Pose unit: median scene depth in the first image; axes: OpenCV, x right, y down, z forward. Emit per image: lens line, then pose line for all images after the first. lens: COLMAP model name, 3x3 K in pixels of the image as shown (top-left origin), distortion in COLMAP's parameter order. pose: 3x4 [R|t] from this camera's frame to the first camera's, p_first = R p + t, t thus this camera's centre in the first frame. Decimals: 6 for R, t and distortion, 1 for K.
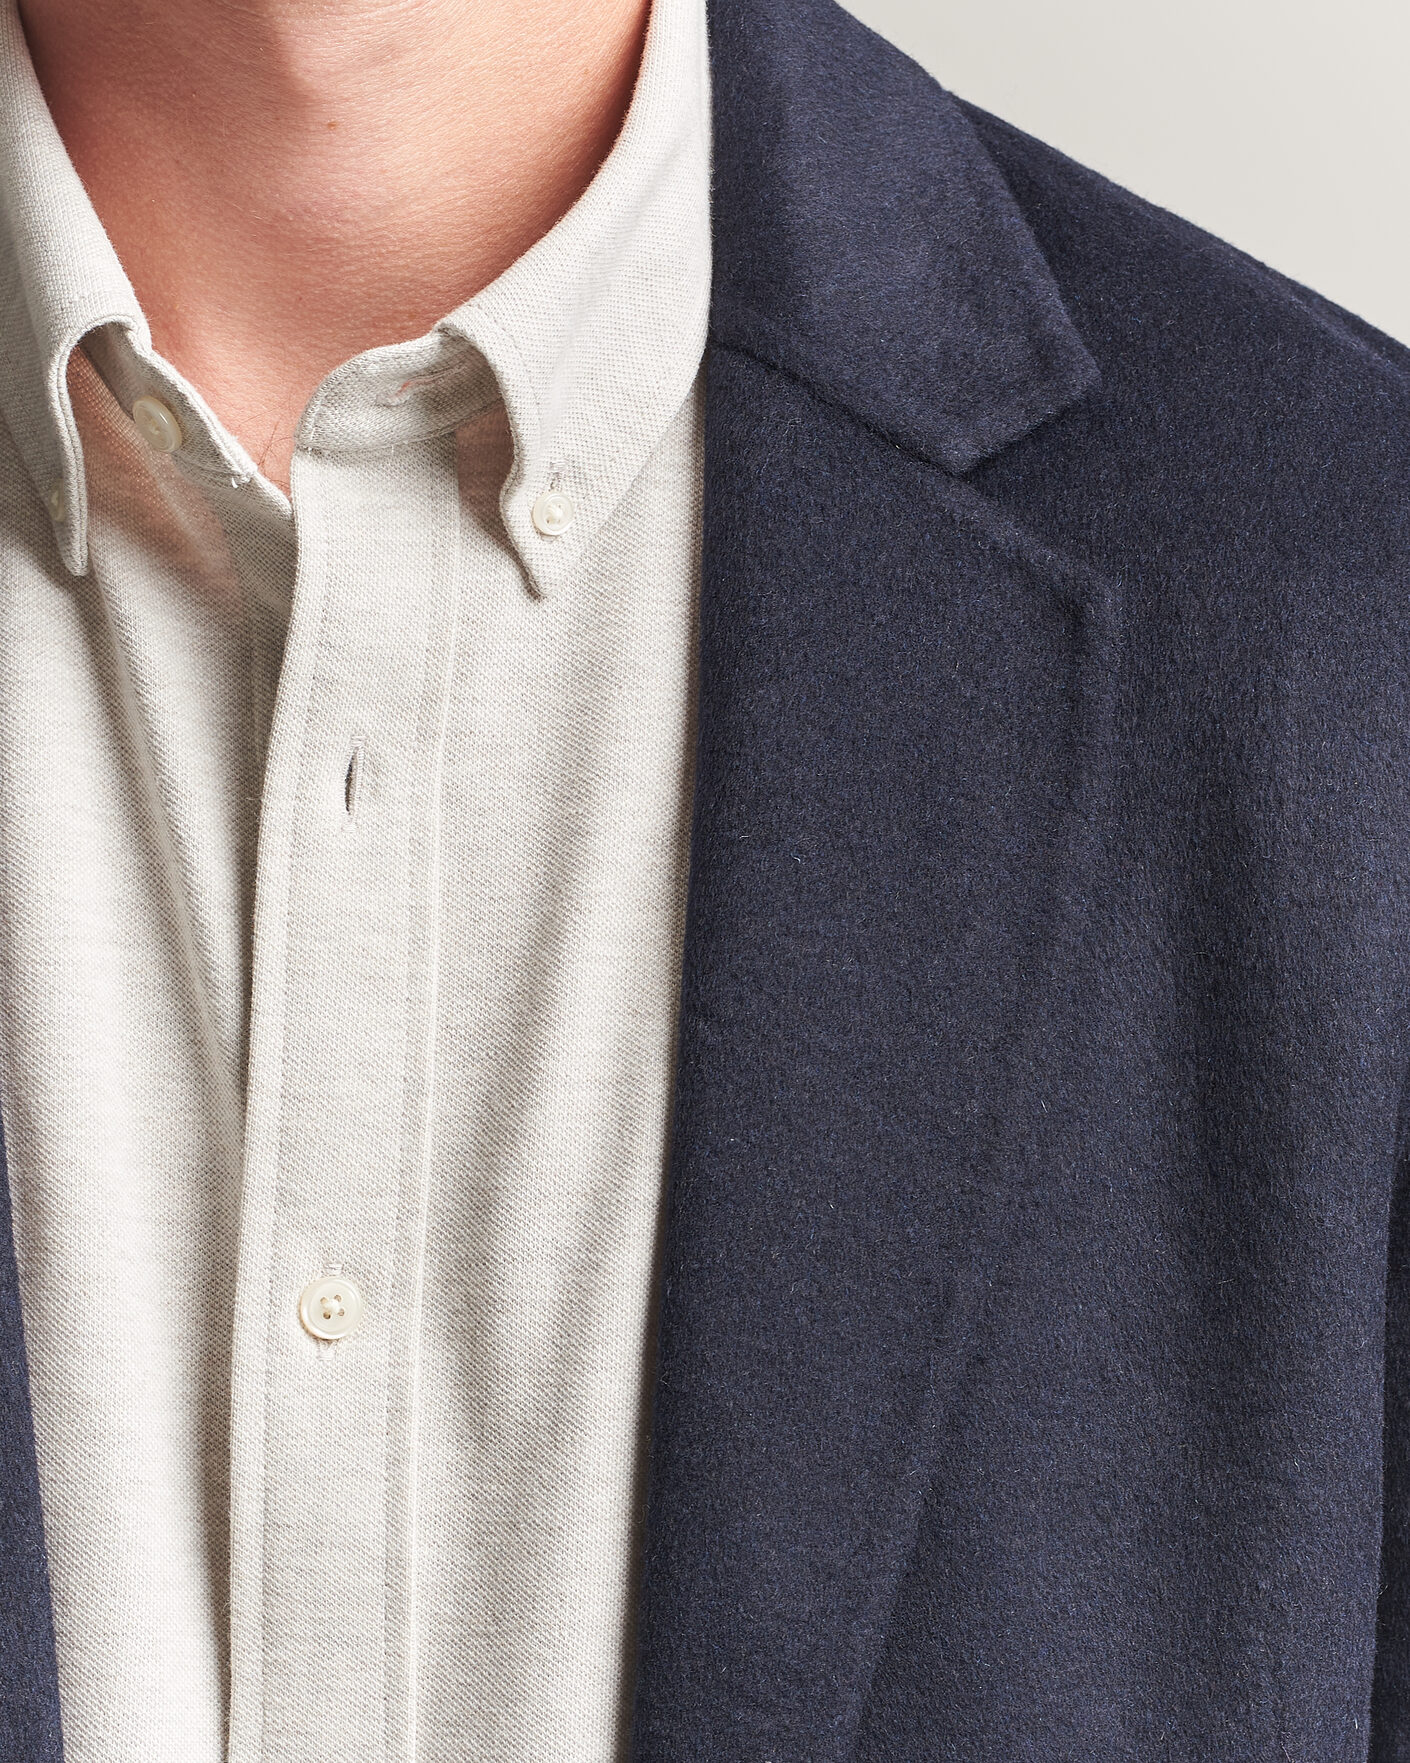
lens RADIAL K [[8423.8, 0, 702.0], [0, 8423.8, 865.5], [0, 0, 1]] dist [-2.942988, 0.000000]
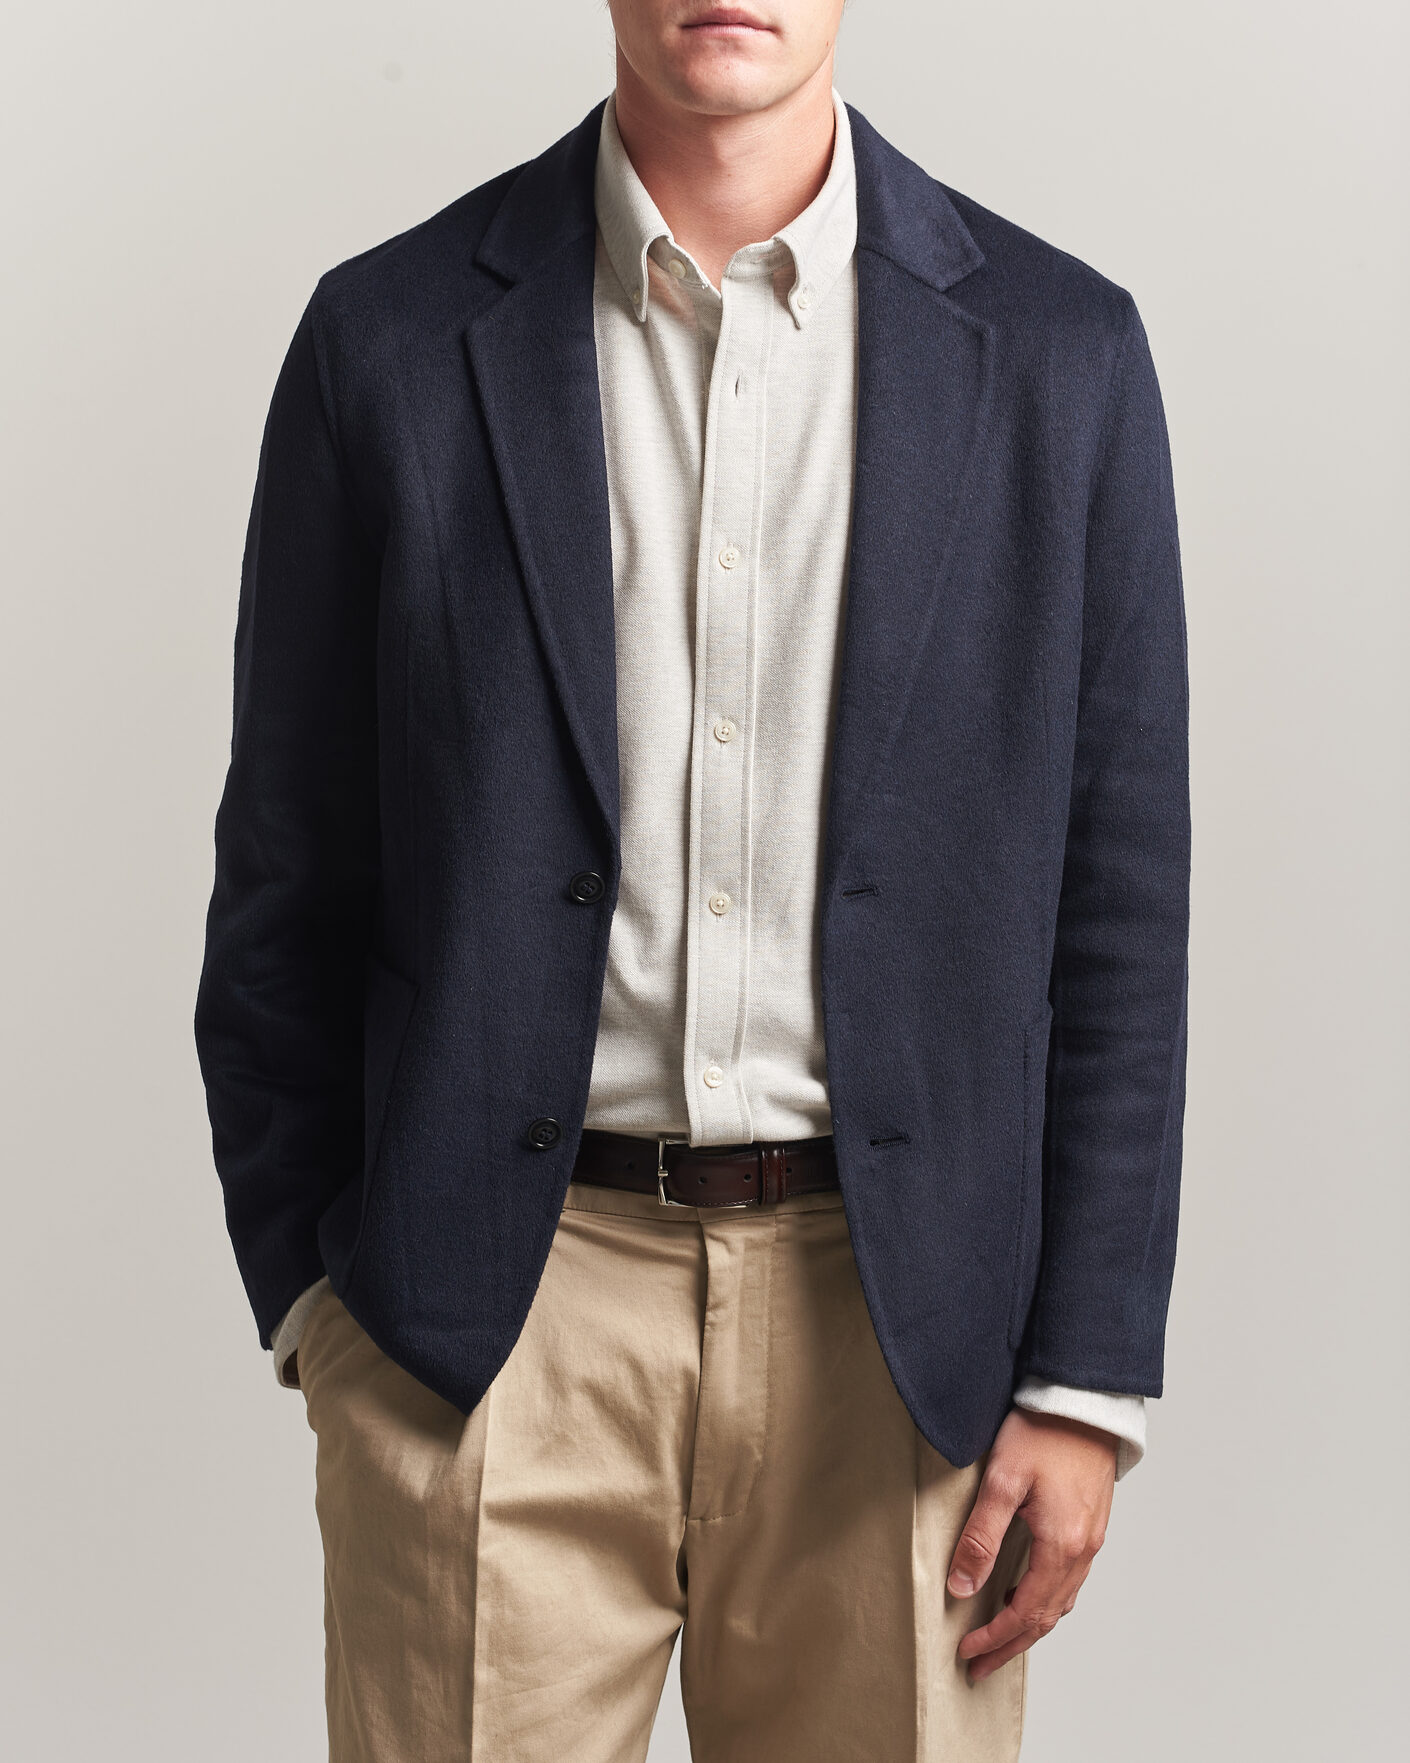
lens RADIAL K [[8423.8, 0, 689.9], [0, 8423.8, 896.6], [0, 0, 1]] dist [-2.942988, 0.000000]
pose [[0.999376, 0.010395, -0.033768, 0.043623], [-0.009892, 0.999838, 0.015036, 0.129019], [0.033919, -0.014693, 0.999317, -2.004317]]
